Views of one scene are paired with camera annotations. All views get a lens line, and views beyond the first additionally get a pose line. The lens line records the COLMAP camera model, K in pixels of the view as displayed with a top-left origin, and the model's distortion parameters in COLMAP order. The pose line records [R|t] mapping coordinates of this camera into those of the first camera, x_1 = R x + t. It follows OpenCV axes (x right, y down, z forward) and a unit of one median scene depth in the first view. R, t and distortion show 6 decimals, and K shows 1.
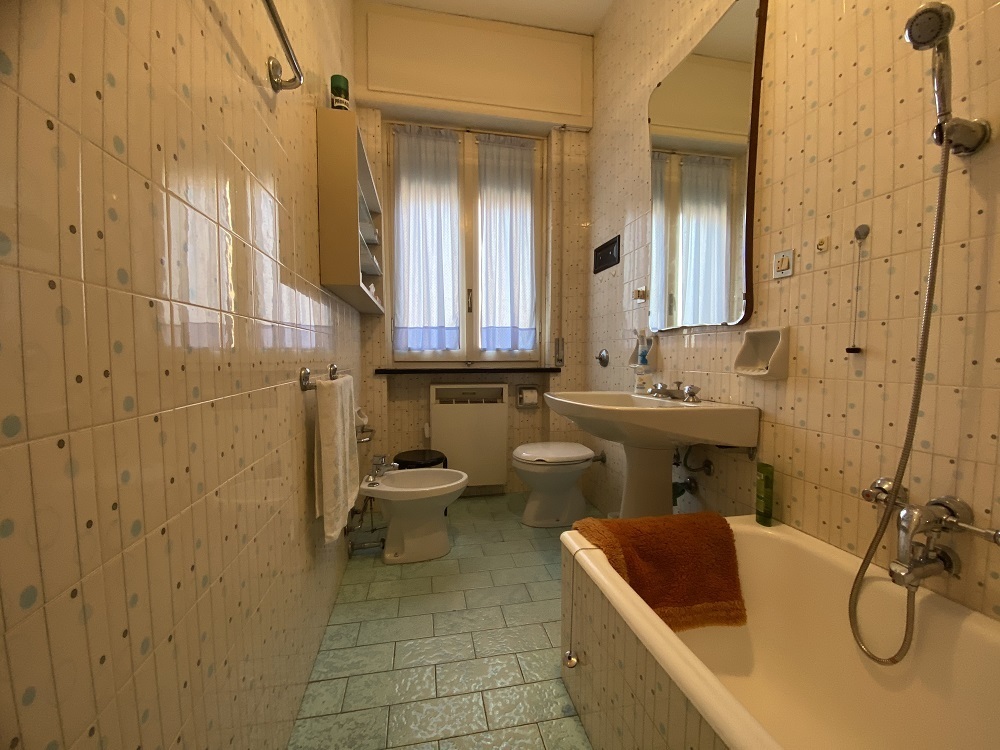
lens RADIAL K [[401.2, 0, 498.4], [0, 401.2, 374.4], [0, 0, 1]] dist [0.011043, -0.016477]
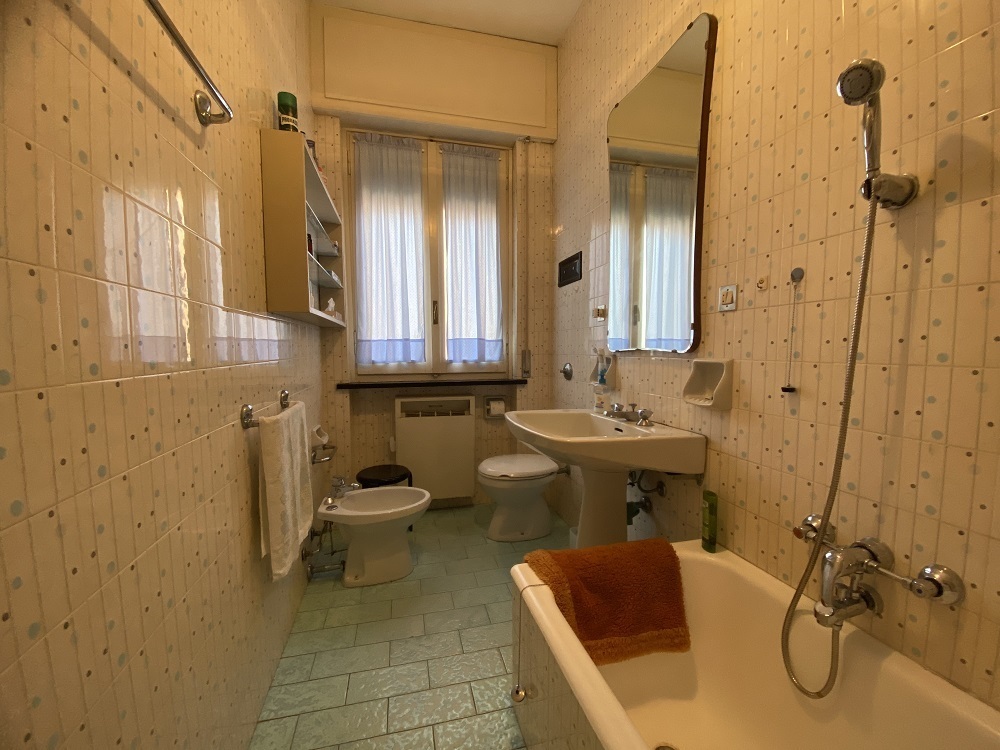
lens RADIAL K [[401.2, 0, 498.4], [0, 401.2, 374.4], [0, 0, 1]] dist [0.011043, -0.016477]
pose [[0.998765, -0.006061, 0.049319, 0.073628], [0.005281, 0.999859, 0.015927, -0.097518], [-0.049409, -0.015647, 0.998656, 0.003856]]
